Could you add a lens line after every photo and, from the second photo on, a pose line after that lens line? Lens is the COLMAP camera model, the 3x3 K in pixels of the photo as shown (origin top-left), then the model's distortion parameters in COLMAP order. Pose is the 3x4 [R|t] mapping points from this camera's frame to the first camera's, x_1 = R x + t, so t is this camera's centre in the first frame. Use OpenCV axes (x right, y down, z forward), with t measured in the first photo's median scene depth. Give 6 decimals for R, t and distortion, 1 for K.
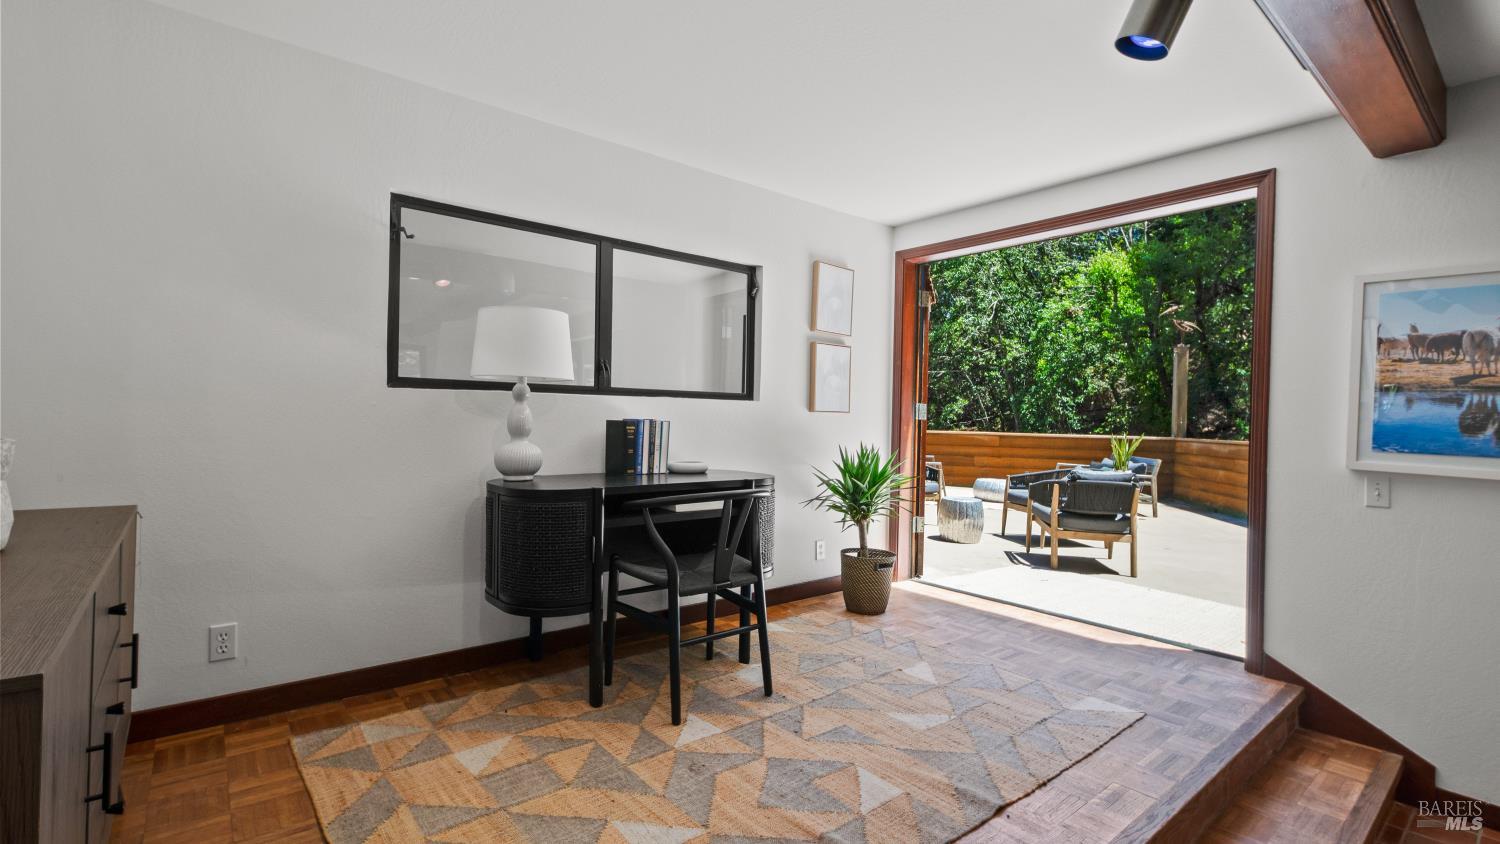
lens RADIAL K [[673.0, 0, 750.8], [0, 673.0, 417.5], [0, 0, 1]] dist [0.010807, -0.007245]
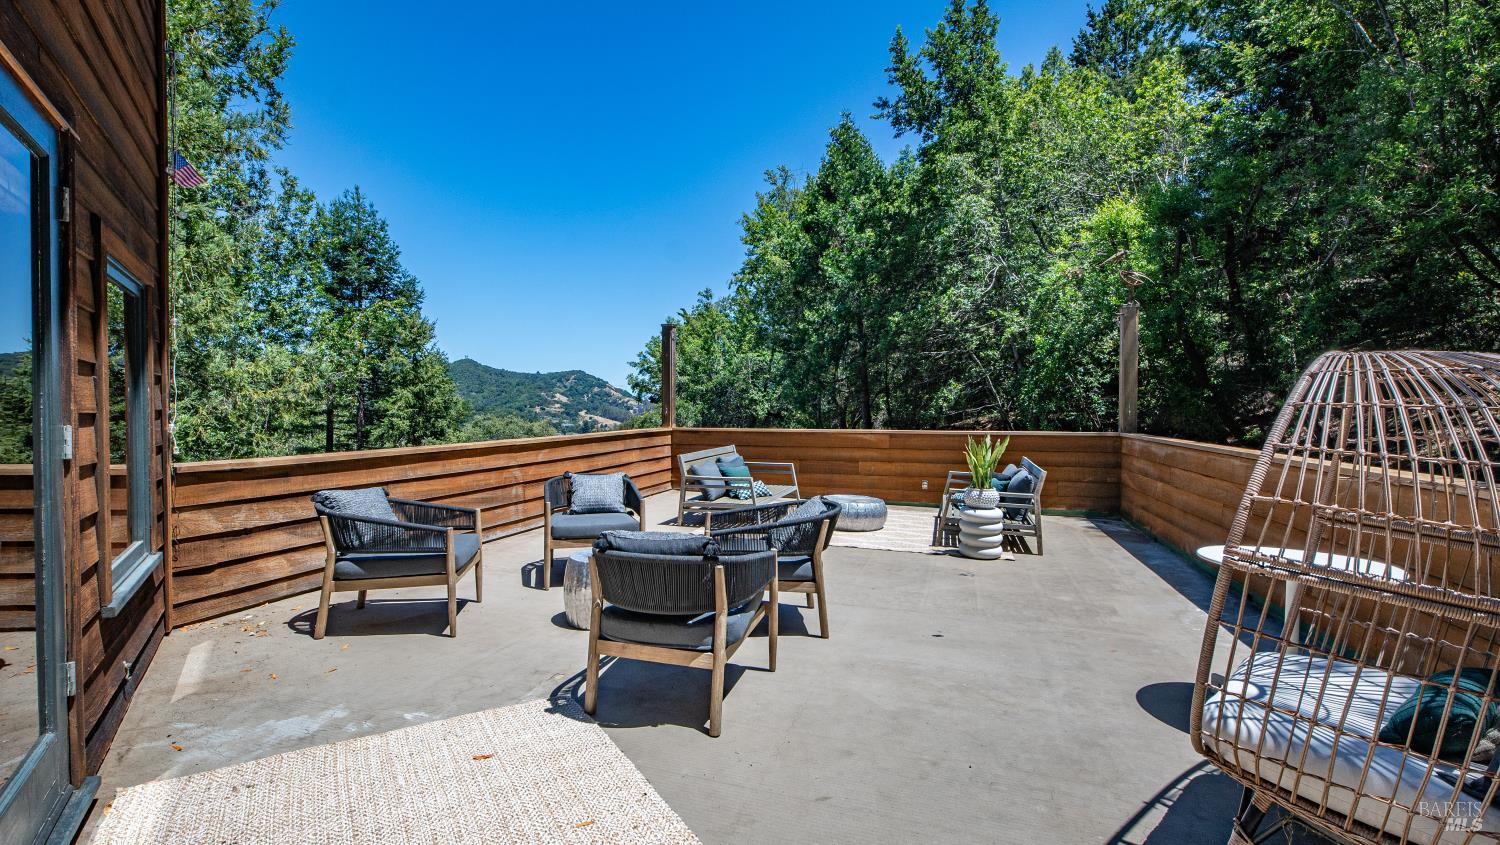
lens RADIAL K [[681.6, 0, 750.0], [0, 681.6, 422.5], [0, 0, 1]] dist [0.014492, -0.028784]
pose [[0.994326, -0.024066, -0.103621, 1.156036], [0.026427, 0.999420, 0.021471, -0.027461], [0.103045, -0.024088, 0.994385, 0.859925]]
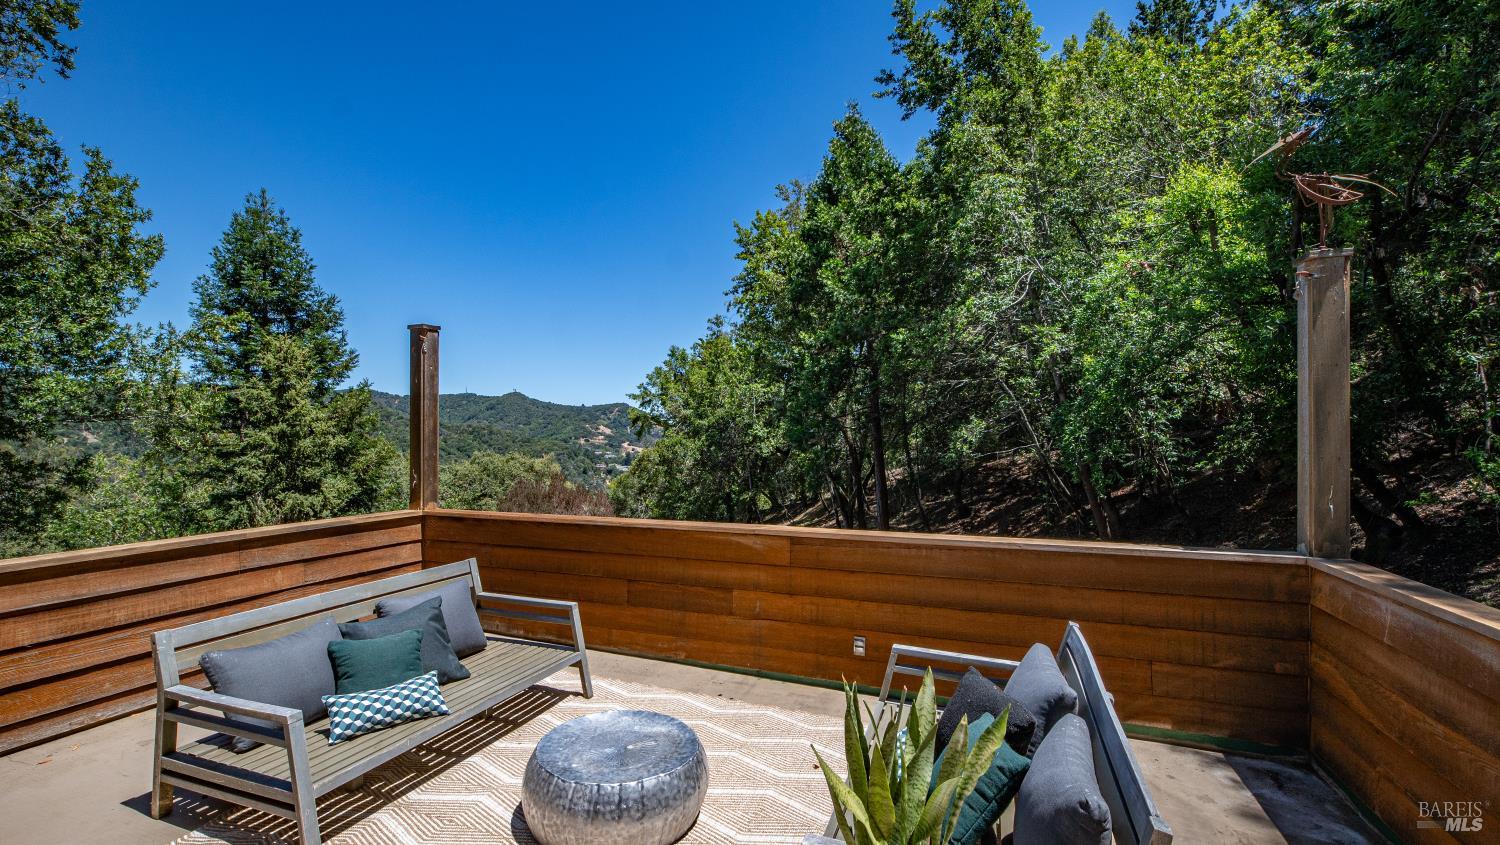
lens RADIAL K [[676.6, 0, 751.3], [0, 676.6, 434.4], [0, 0, 1]] dist [0.001217, 0.000445]
pose [[0.986835, -0.027550, -0.159369, 1.619646], [0.026463, 0.999610, -0.008939, -0.107759], [0.159553, 0.004604, 0.987179, 2.478124]]
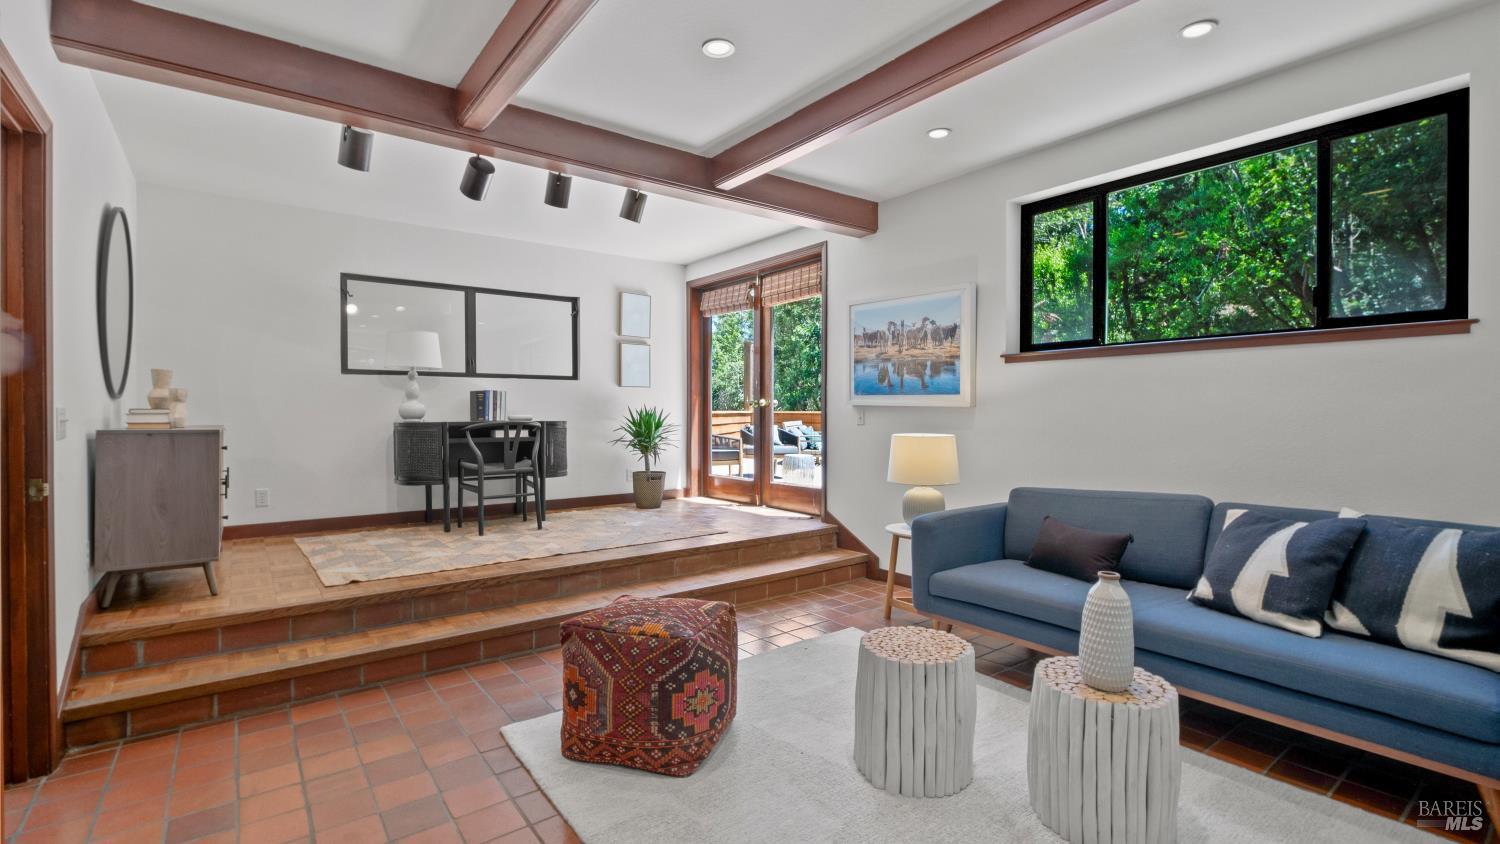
lens RADIAL K [[673.0, 0, 750.8], [0, 673.0, 417.5], [0, 0, 1]] dist [0.010807, -0.007245]
pose [[0.999028, -0.023090, -0.037559, 0.603358], [0.023287, 0.999717, 0.004836, 0.083608], [0.037437, -0.005706, 0.999283, -0.763458]]
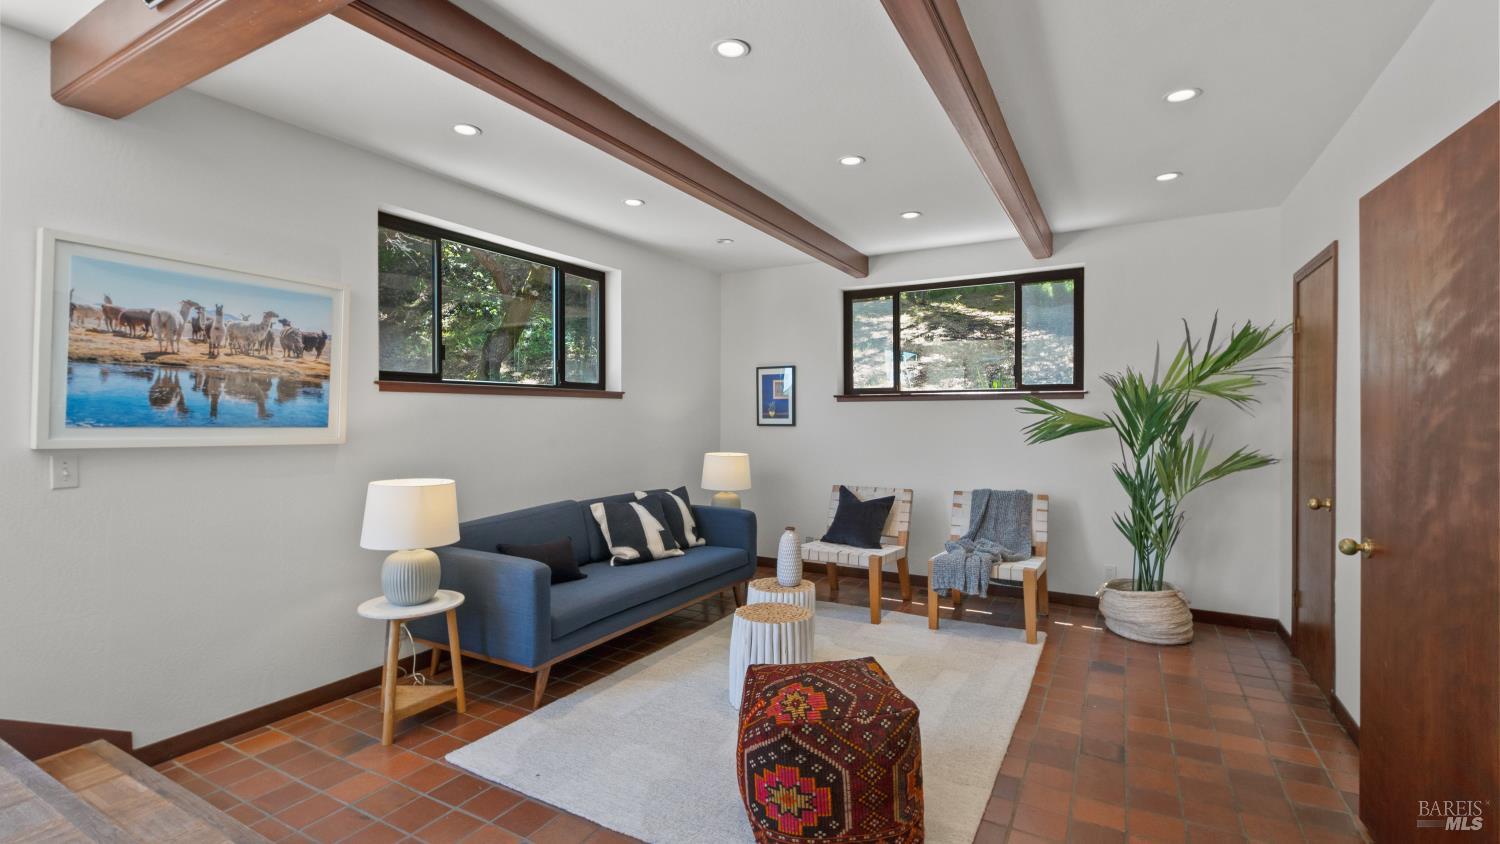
lens RADIAL K [[673.0, 0, 750.8], [0, 673.0, 417.5], [0, 0, 1]] dist [0.010807, -0.007245]
pose [[-0.353896, -0.019475, 0.935082, -0.221659], [0.000512, 0.999779, 0.021016, 0.015936], [-0.935285, 0.007917, -0.353808, 0.394823]]
